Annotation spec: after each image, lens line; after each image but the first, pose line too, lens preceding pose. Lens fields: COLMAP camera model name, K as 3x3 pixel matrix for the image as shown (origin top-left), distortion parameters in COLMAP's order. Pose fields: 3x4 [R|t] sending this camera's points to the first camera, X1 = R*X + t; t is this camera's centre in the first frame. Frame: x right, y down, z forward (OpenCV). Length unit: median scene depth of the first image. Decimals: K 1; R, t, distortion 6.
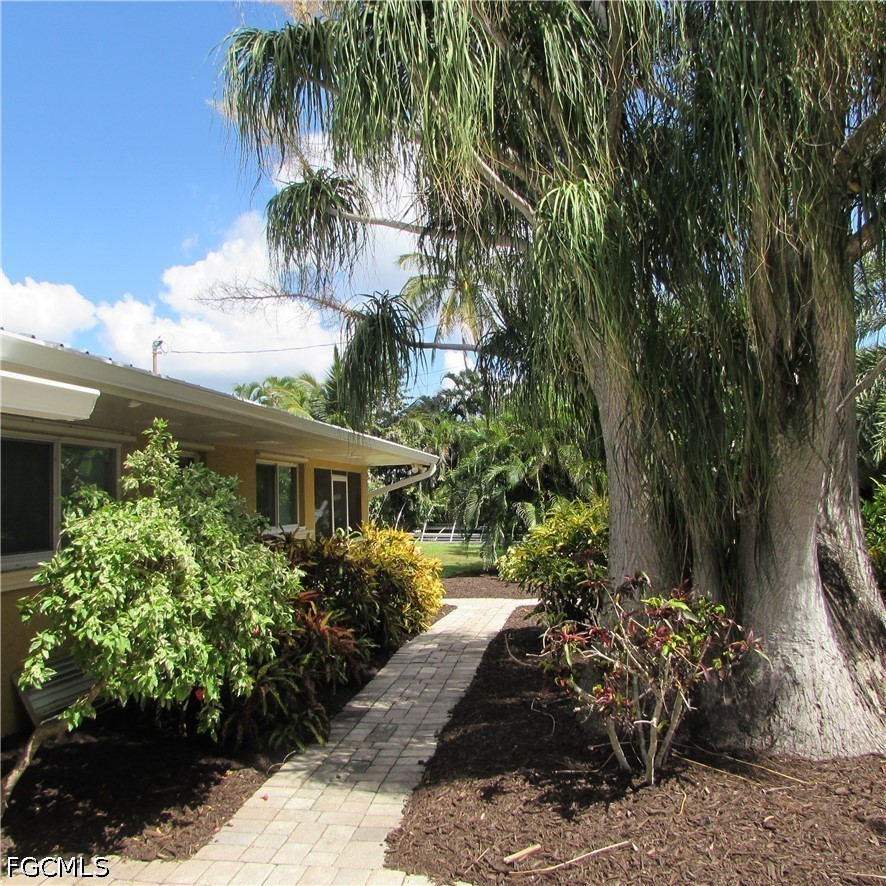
lens RADIAL K [[779.8, 0, 466.4], [0, 779.8, 430.5], [0, 0, 1]] dist [-0.028391, 0.004489]
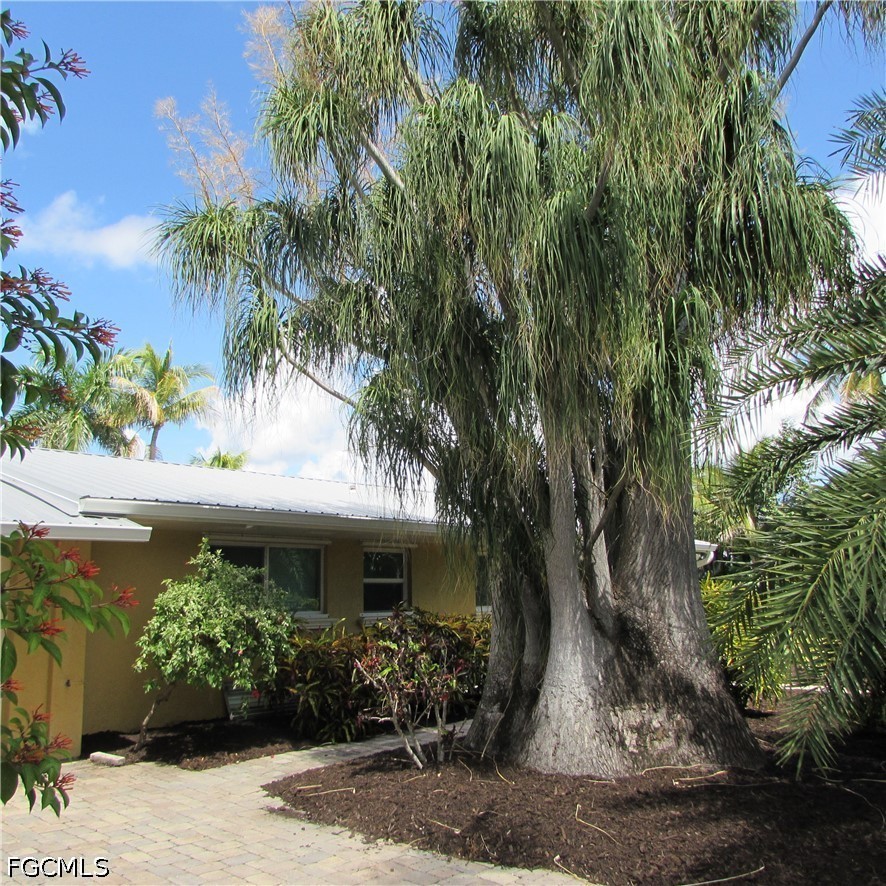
lens RADIAL K [[779.8, 0, 466.4], [0, 779.8, 430.5], [0, 0, 1]] dist [-0.028391, 0.004489]
pose [[0.840039, -0.104878, -0.532292, 1.125710], [0.050018, 0.991930, -0.116504, -0.022687], [0.540215, 0.071244, 0.838506, -0.270627]]
